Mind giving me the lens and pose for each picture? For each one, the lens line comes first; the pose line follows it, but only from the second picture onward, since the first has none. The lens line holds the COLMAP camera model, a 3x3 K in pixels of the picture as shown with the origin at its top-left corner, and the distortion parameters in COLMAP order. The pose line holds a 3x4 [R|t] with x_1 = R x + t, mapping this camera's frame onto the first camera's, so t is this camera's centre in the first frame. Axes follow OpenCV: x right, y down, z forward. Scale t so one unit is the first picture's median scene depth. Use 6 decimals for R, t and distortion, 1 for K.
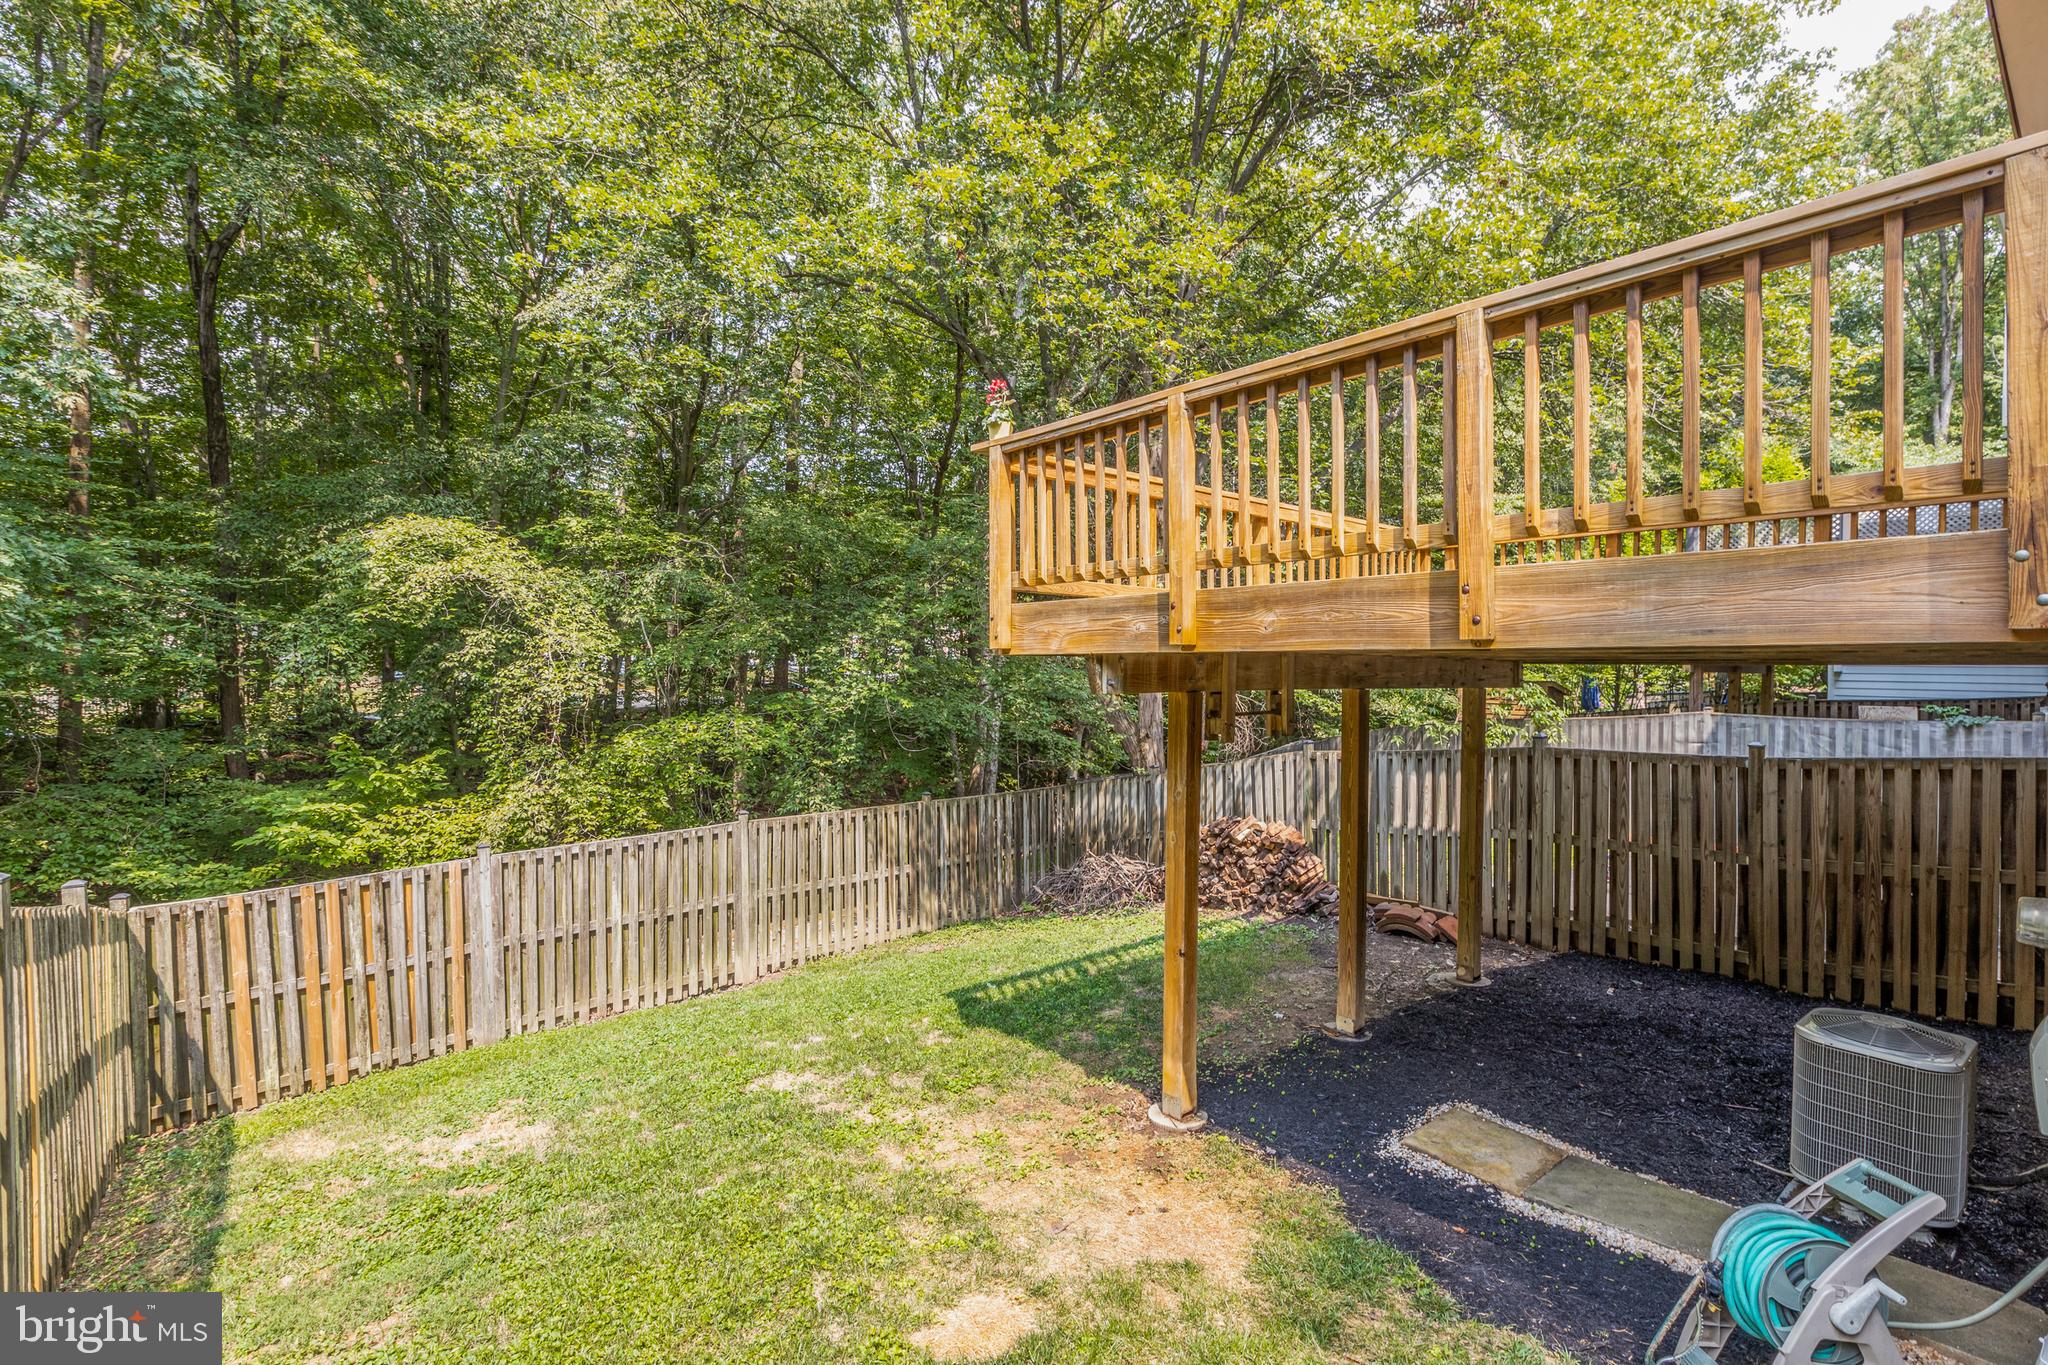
lens RADIAL K [[911.0, 0, 1022.7], [0, 911.0, 682.3], [0, 0, 1]] dist [0.003927, -0.000584]
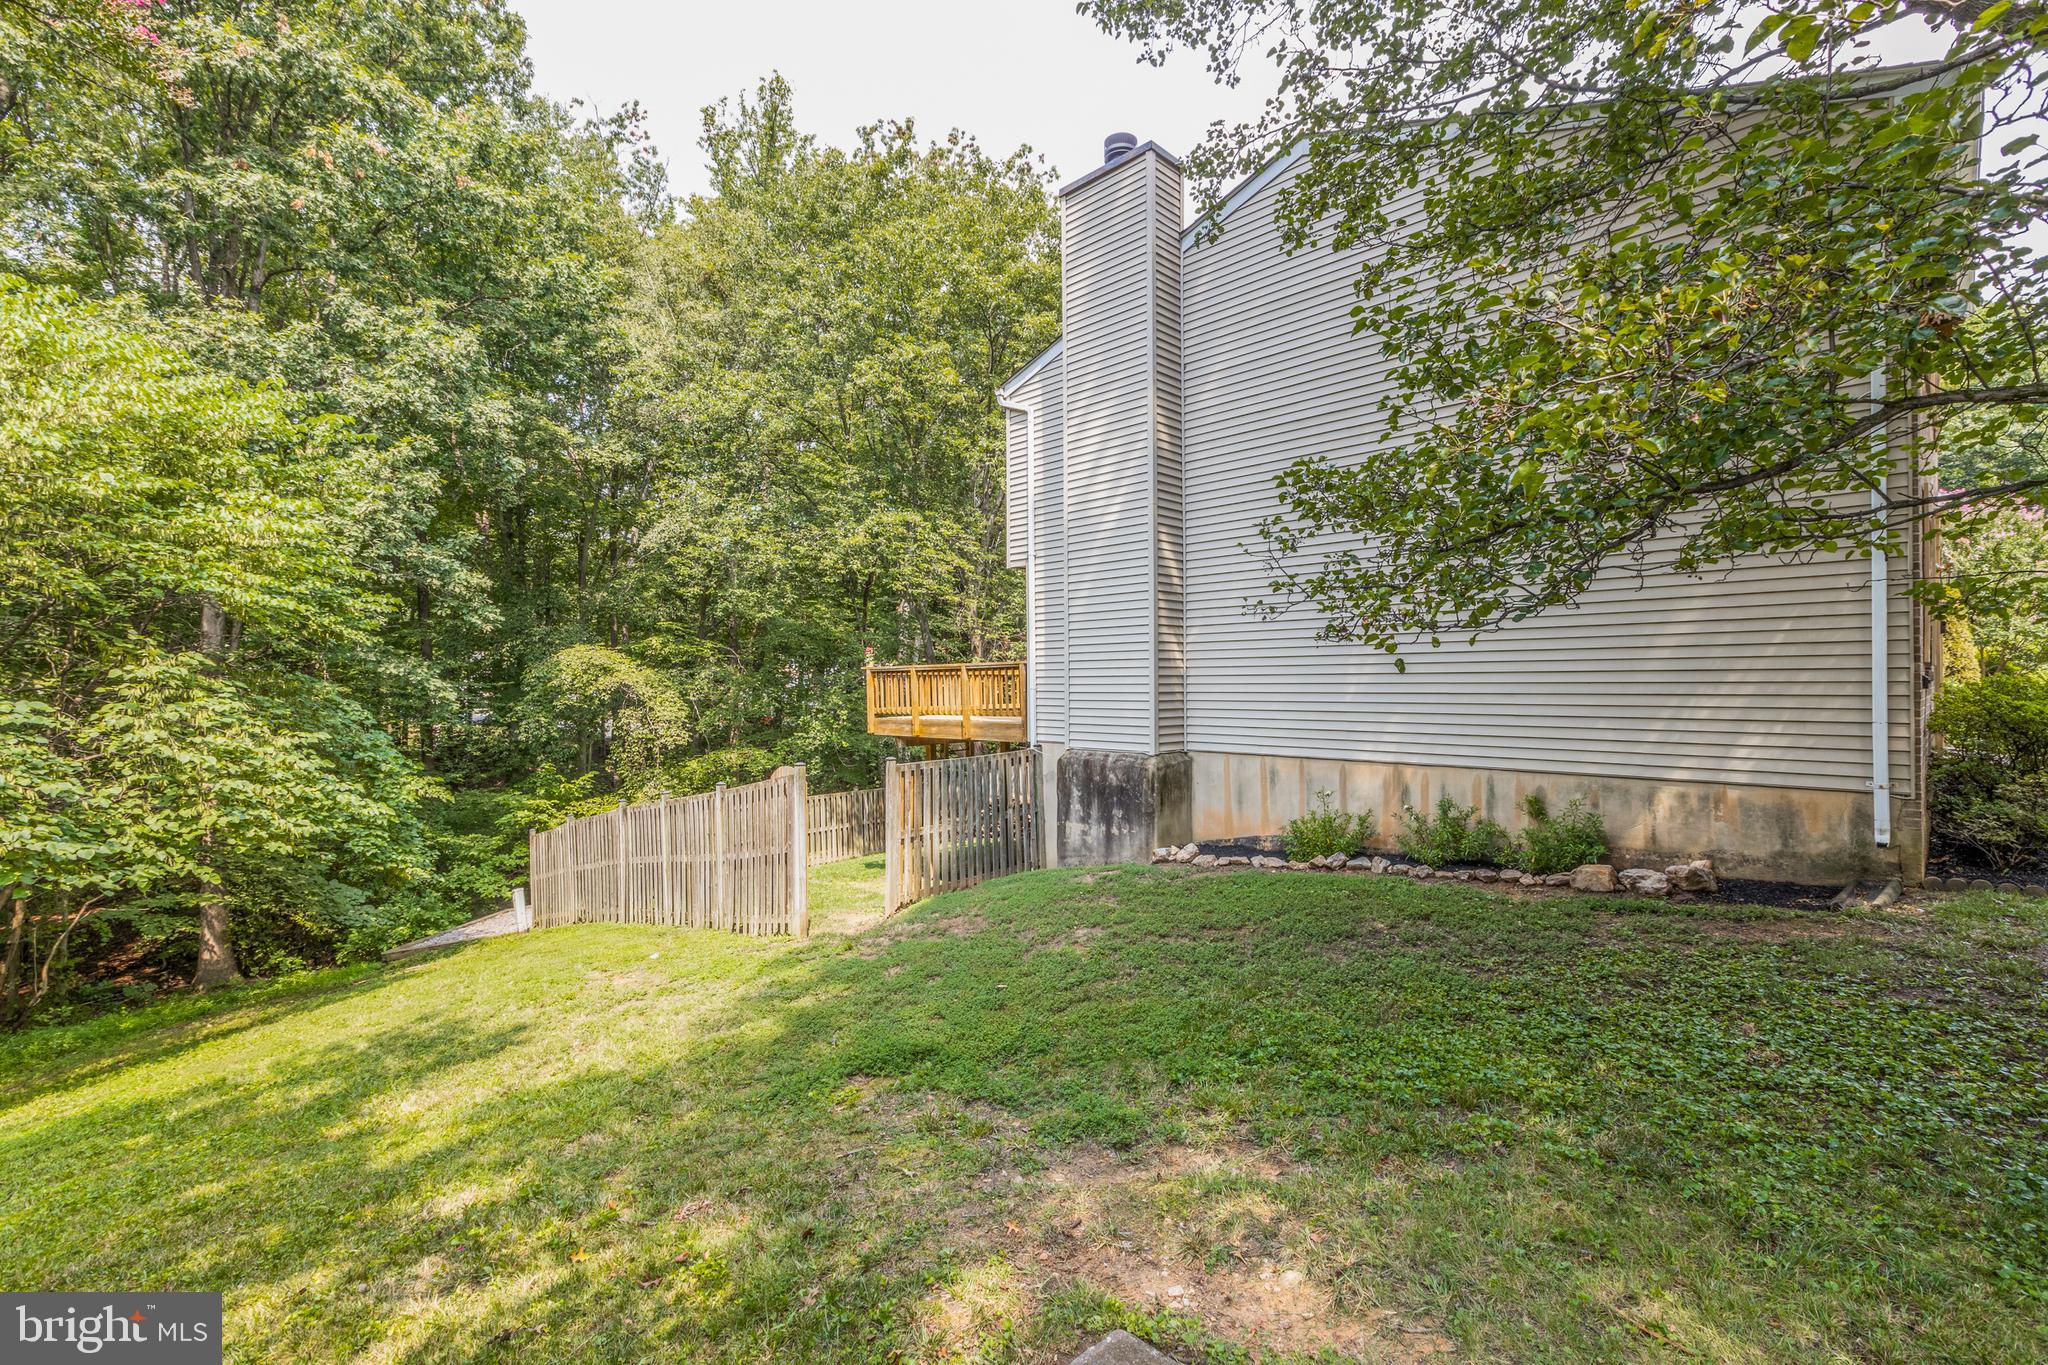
lens RADIAL K [[911.0, 0, 1027.8], [0, 911.0, 674.5], [0, 0, 1]] dist [0.003927, -0.000584]
pose [[0.997973, -0.017653, 0.061138, 0.153062], [0.018974, 0.999598, -0.021086, -0.075094], [-0.060741, 0.022204, 0.997907, -1.025299]]
